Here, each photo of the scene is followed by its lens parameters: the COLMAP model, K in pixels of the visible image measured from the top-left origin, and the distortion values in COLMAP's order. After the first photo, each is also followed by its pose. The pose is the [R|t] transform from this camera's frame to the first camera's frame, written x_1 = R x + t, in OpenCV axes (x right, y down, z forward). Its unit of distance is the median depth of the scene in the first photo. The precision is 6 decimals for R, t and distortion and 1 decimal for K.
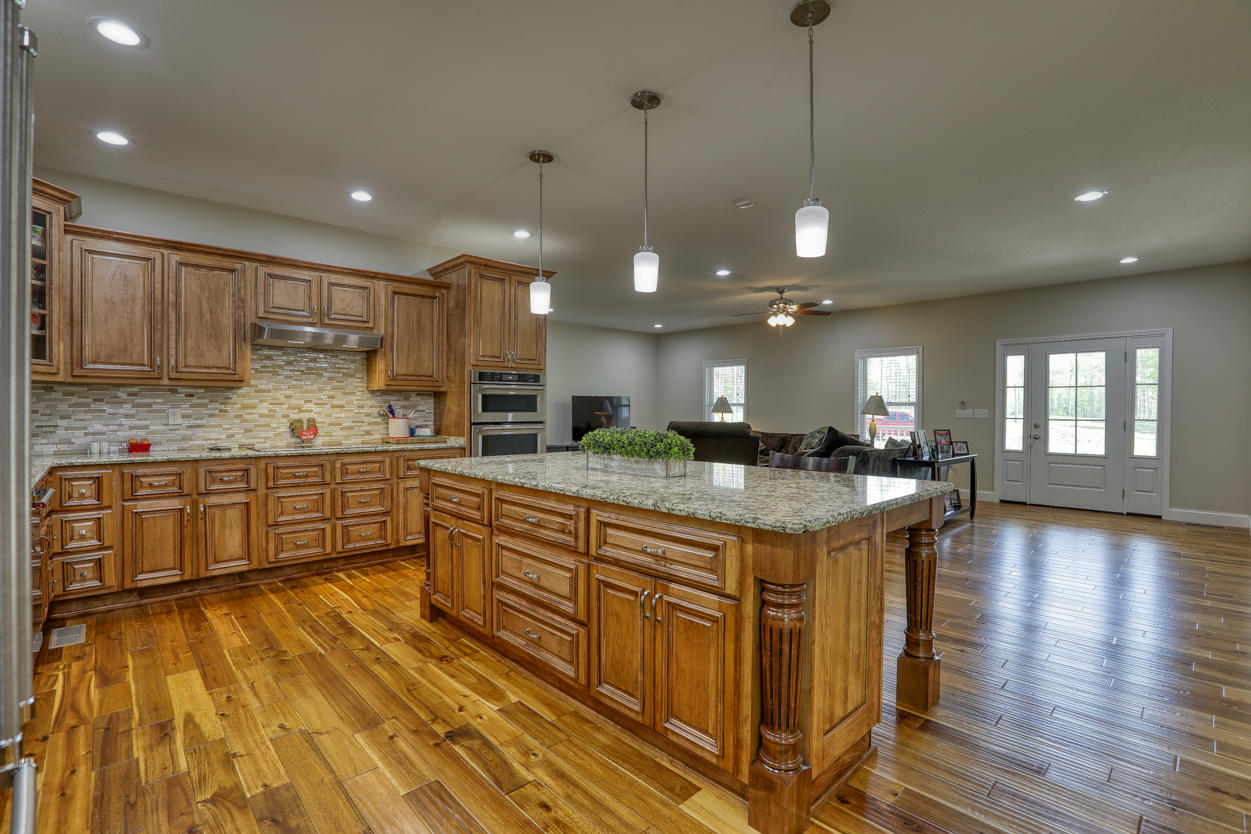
lens RADIAL K [[581.3, 0, 620.6], [0, 581.3, 417.6], [0, 0, 1]] dist [-0.054452, 0.024753]
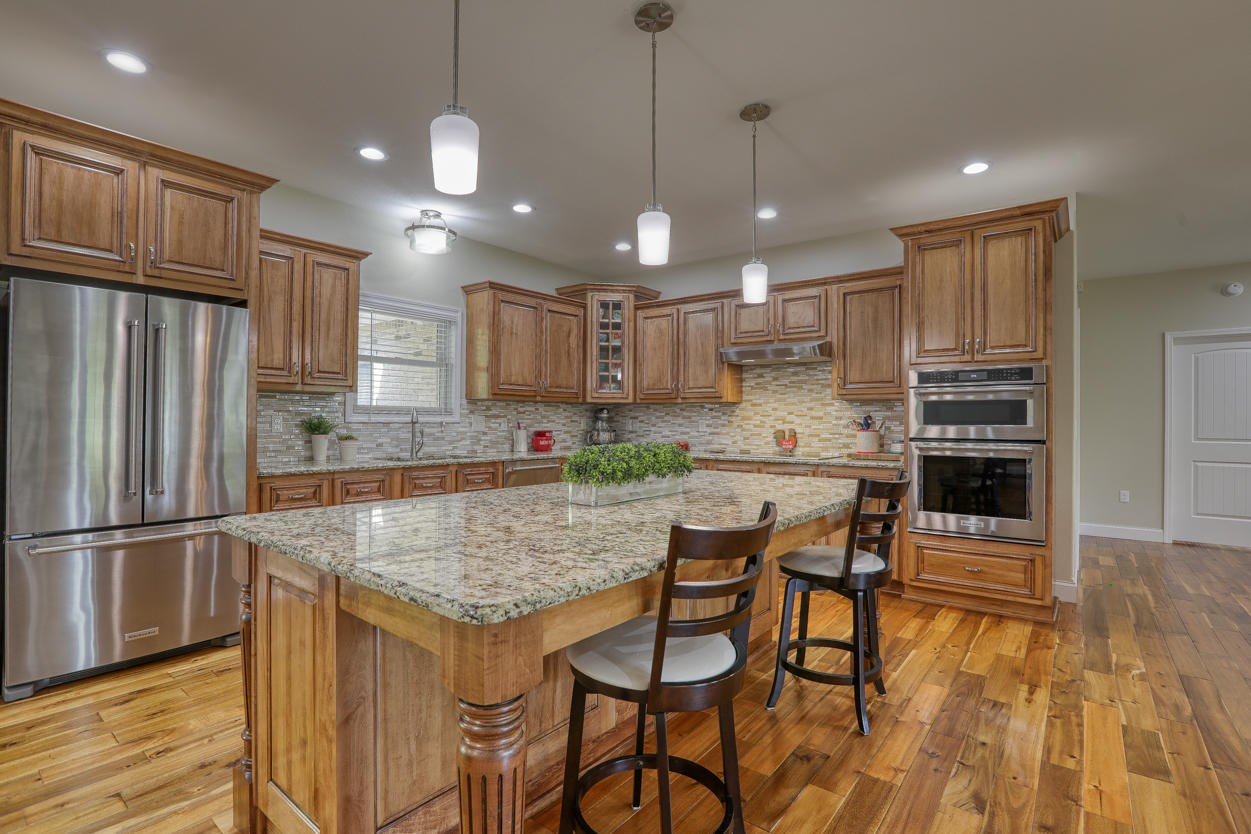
lens RADIAL K [[595.2, 0, 622.6], [0, 595.2, 416.5], [0, 0, 1]] dist [-0.057541, 0.029266]
pose [[0.147904, -0.007478, -0.988973, 0.541340], [-0.018455, 0.999776, -0.010320, -0.005521], [0.988830, 0.019778, 0.147733, 0.574470]]
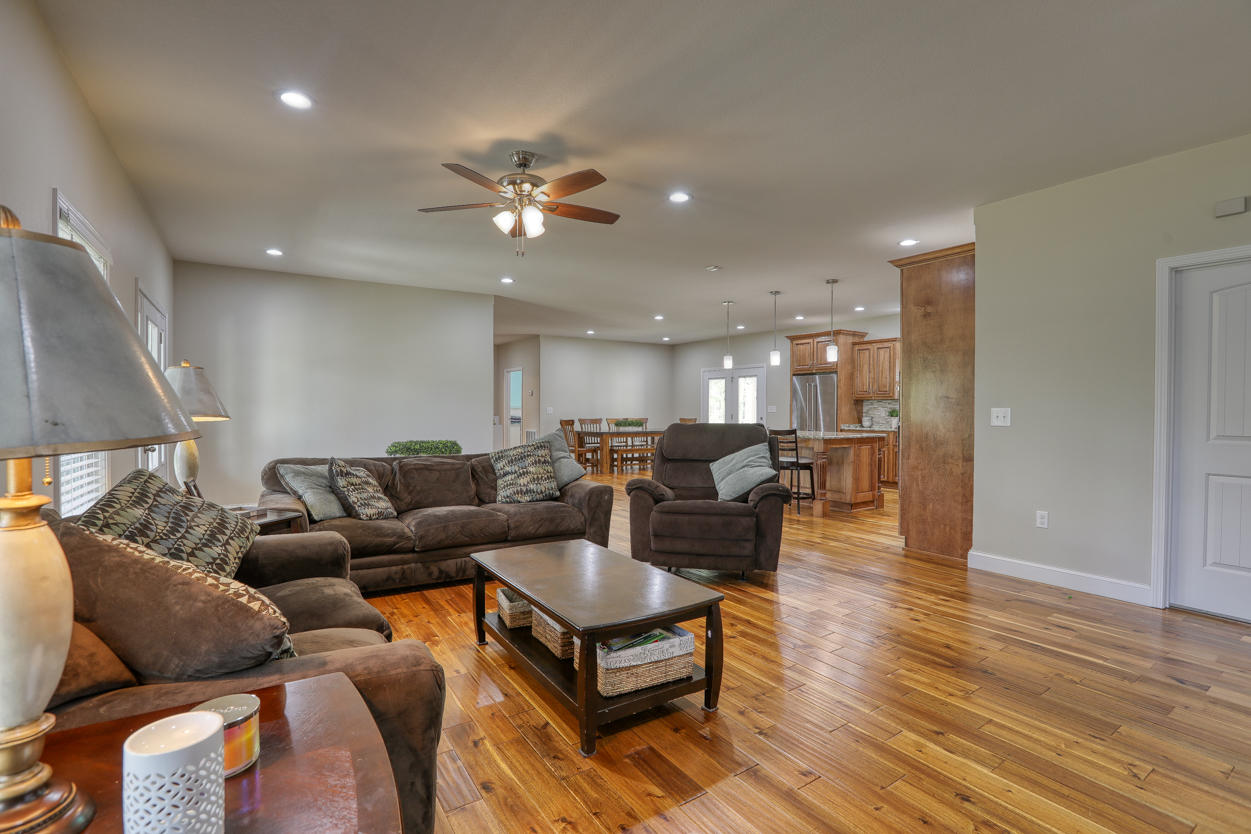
lens RADIAL K [[572.6, 0, 621.4], [0, 572.6, 415.1], [0, 0, 1]] dist [-0.052876, 0.017634]
pose [[-0.985565, -0.008227, 0.169095, 0.198308], [-0.004002, 0.999672, 0.025314, -0.033512], [-0.169248, 0.024272, -0.985275, 2.504473]]
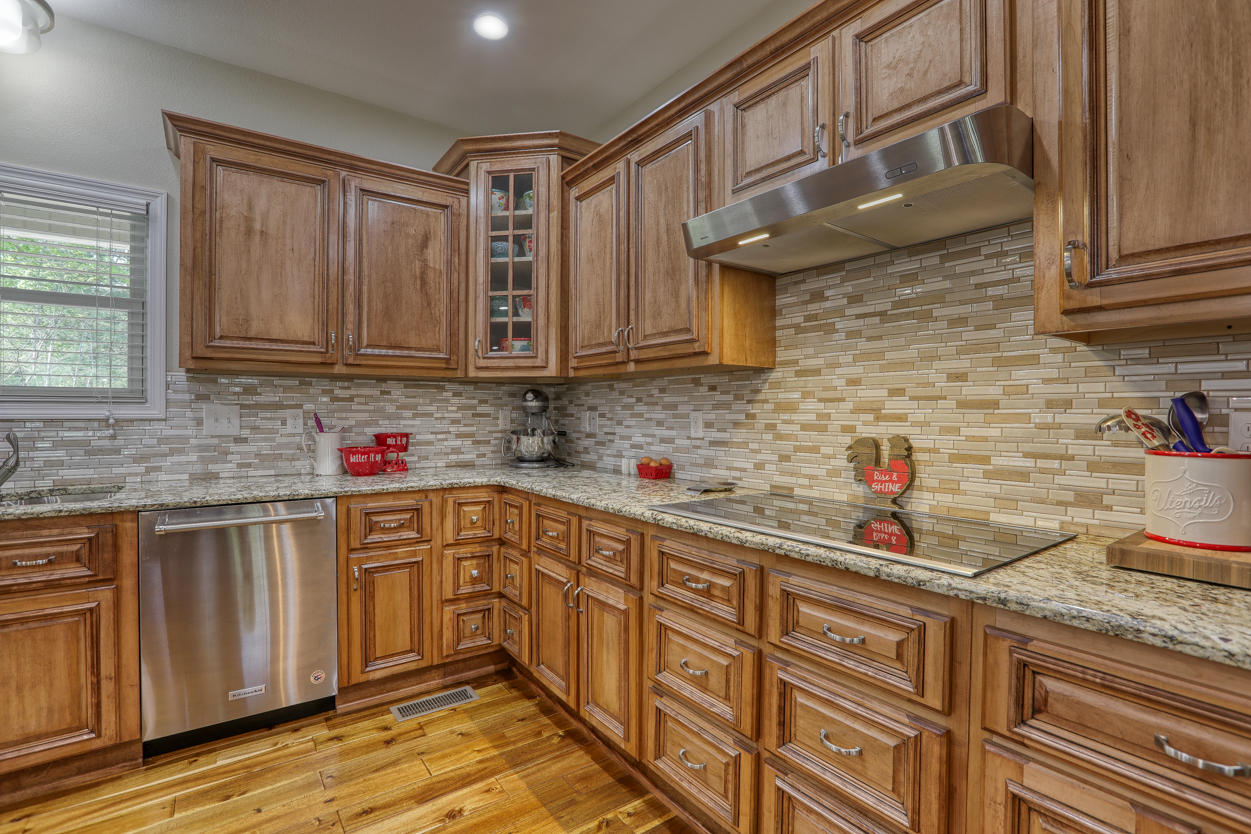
lens RADIAL K [[572.6, 0, 621.4], [0, 572.6, 415.1], [0, 0, 1]] dist [-0.052876, 0.017634]
pose [[-0.123060, 0.002696, -0.992396, -0.170846], [-0.015985, 0.999861, 0.004698, -0.012978], [0.992270, 0.016441, -0.123000, 0.942720]]
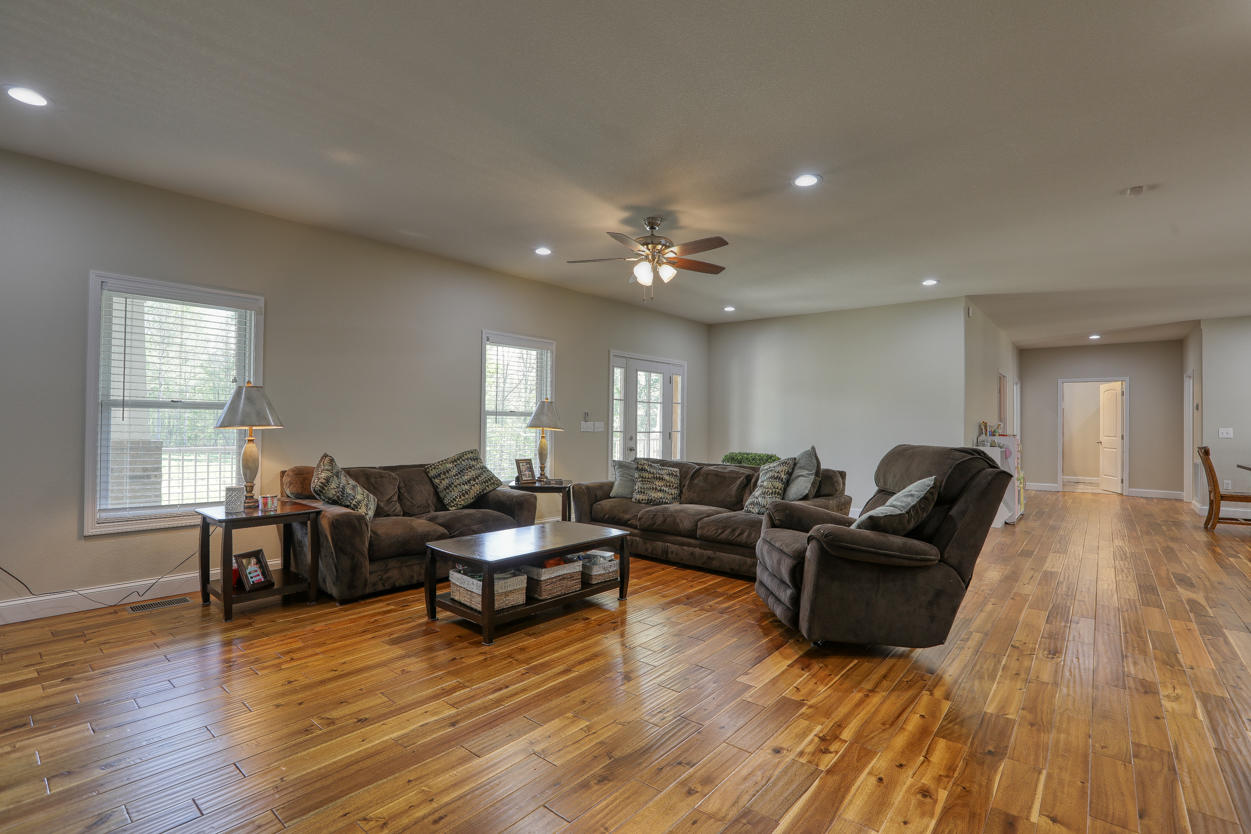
lens RADIAL K [[595.2, 0, 622.6], [0, 595.2, 416.5], [0, 0, 1]] dist [-0.057541, 0.029266]
pose [[-0.127092, 0.004607, 0.991880, -0.554208], [0.001511, 0.999989, -0.004451, -0.033166], [-0.991890, 0.000933, -0.127097, 1.904190]]
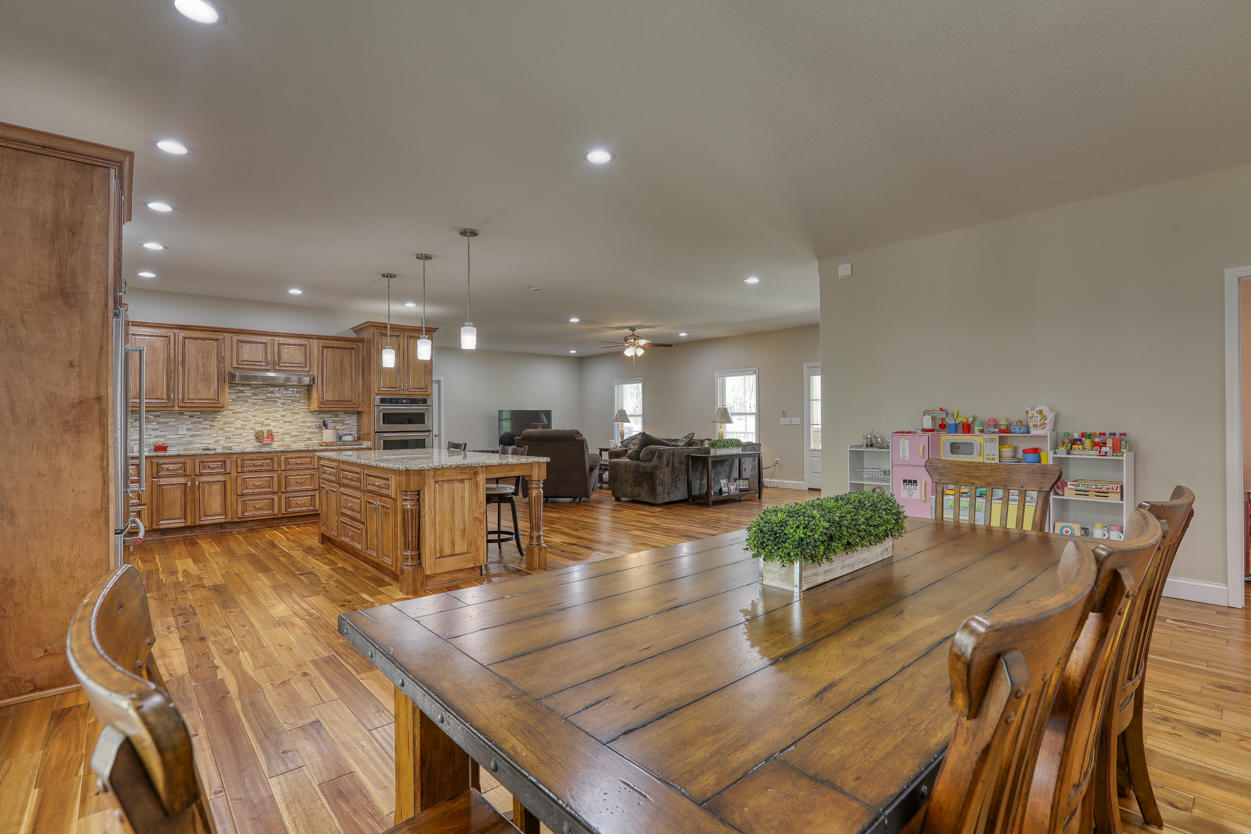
lens RADIAL K [[595.2, 0, 622.6], [0, 595.2, 416.5], [0, 0, 1]] dist [-0.057541, 0.029266]
pose [[0.999579, -0.012043, -0.026390, 0.492049], [0.011572, 0.999772, -0.017946, 0.004976], [0.026601, 0.017633, 0.999491, -0.597933]]
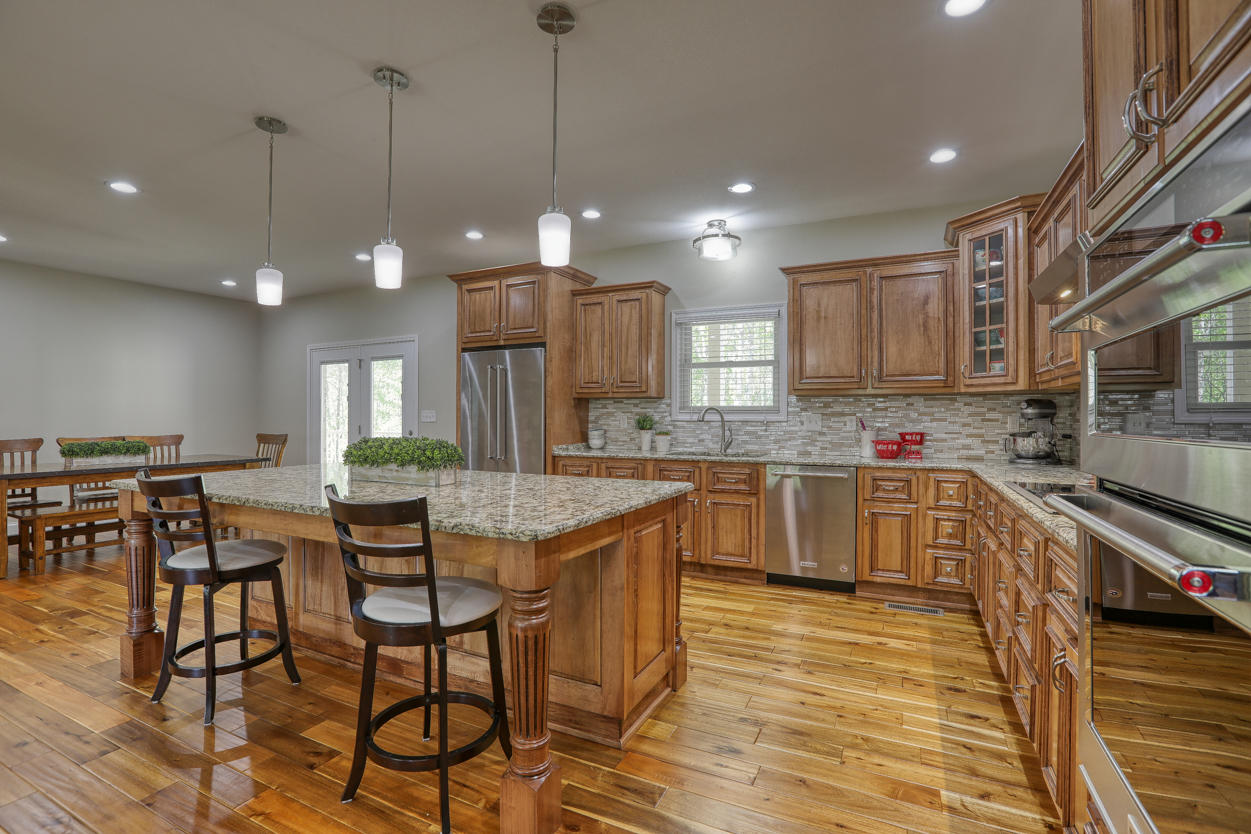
lens RADIAL K [[572.6, 0, 621.4], [0, 572.6, 415.1], [0, 0, 1]] dist [-0.052876, 0.017634]
pose [[-0.936087, -0.004609, -0.351739, 0.007499], [-0.008667, 0.999913, 0.009964, -0.018964], [0.351663, 0.012376, -0.936045, 1.321883]]
